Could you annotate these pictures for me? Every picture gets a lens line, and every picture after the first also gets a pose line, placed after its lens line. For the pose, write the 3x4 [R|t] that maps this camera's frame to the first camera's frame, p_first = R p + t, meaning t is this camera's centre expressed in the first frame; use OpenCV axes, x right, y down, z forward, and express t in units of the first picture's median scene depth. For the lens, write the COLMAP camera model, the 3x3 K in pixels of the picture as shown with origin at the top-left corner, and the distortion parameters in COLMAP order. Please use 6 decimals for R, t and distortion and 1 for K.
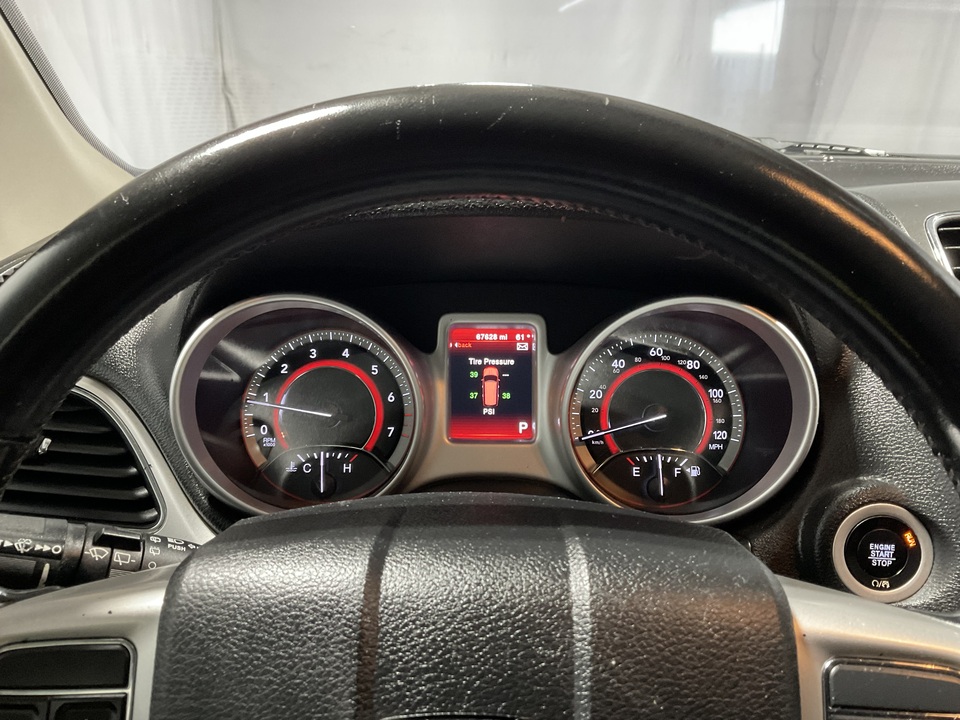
lens RADIAL K [[797.1, 0, 480.0], [0, 797.1, 360.0], [0, 0, 1]] dist [0.114808, -0.209347]
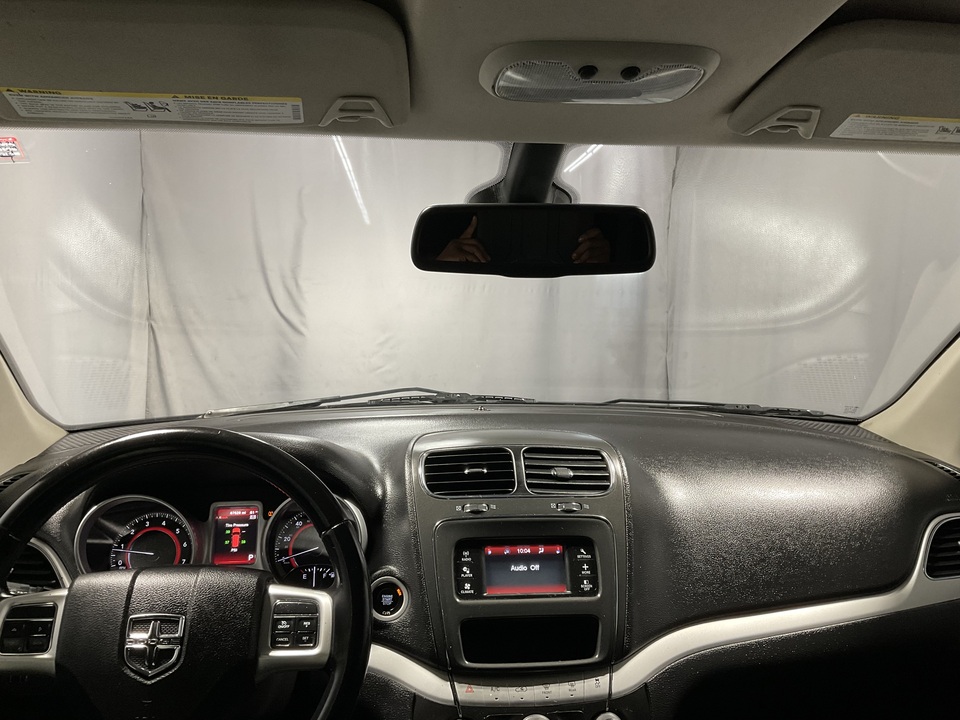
lens RADIAL K [[797.1, 0, 480.0], [0, 797.1, 360.0], [0, 0, 1]] dist [0.114808, -0.209347]
pose [[0.995802, -0.009487, 0.091036, 0.459917], [0.032005, 0.967917, -0.249224, 0.130100], [-0.085751, 0.251092, 0.964158, -1.189650]]
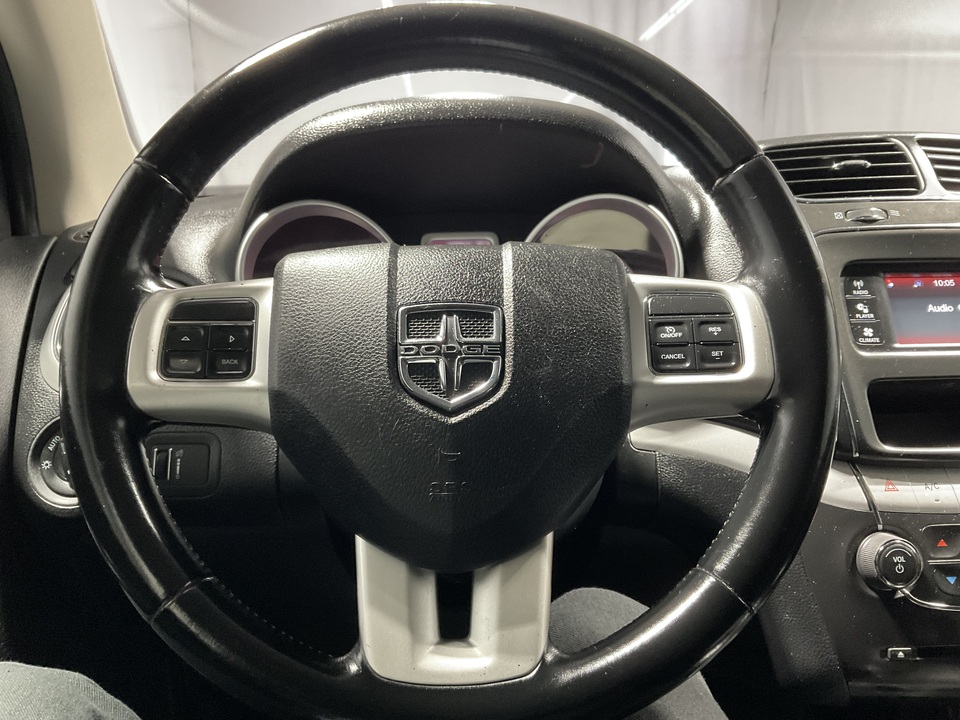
lens RADIAL K [[797.1, 0, 480.0], [0, 797.1, 360.0], [0, 0, 1]] dist [0.114808, -0.209347]
pose [[0.998894, -0.027049, 0.038448, -0.006109], [0.032423, 0.988629, -0.146841, 0.366029], [-0.034039, 0.147925, 0.988413, -0.354649]]
